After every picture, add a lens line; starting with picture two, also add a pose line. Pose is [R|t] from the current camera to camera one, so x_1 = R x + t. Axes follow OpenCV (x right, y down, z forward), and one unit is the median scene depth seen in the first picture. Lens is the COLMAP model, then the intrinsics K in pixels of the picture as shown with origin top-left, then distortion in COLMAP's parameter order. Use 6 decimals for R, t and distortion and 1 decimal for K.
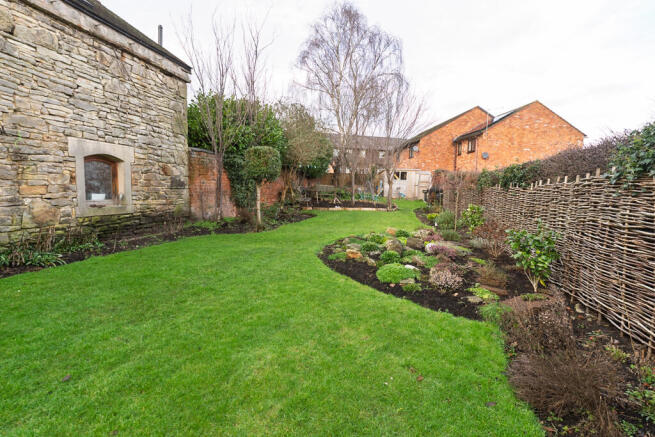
lens RADIAL K [[292.9, 0, 327.5], [0, 292.9, 218.5], [0, 0, 1]] dist [0.000581, 0.000092]
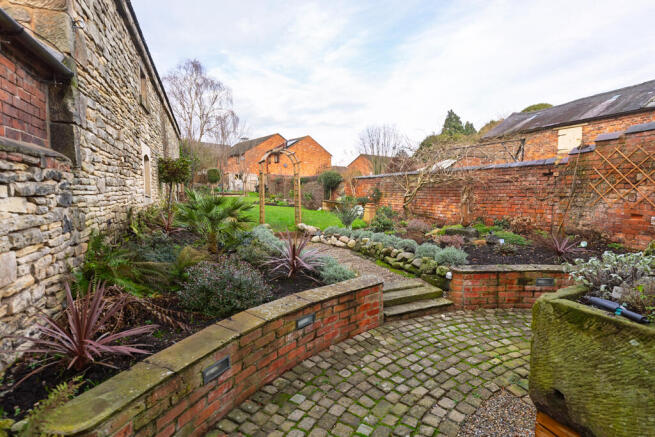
lens RADIAL K [[323.2, 0, 327.5], [0, 323.2, 218.5], [0, 0, 1]] dist [-0.000317, 0.000183]
pose [[0.801302, -0.066104, 0.594597, -0.378012], [0.073247, 0.997240, 0.012157, 0.082148], [-0.593759, 0.033811, 0.803932, -0.604676]]
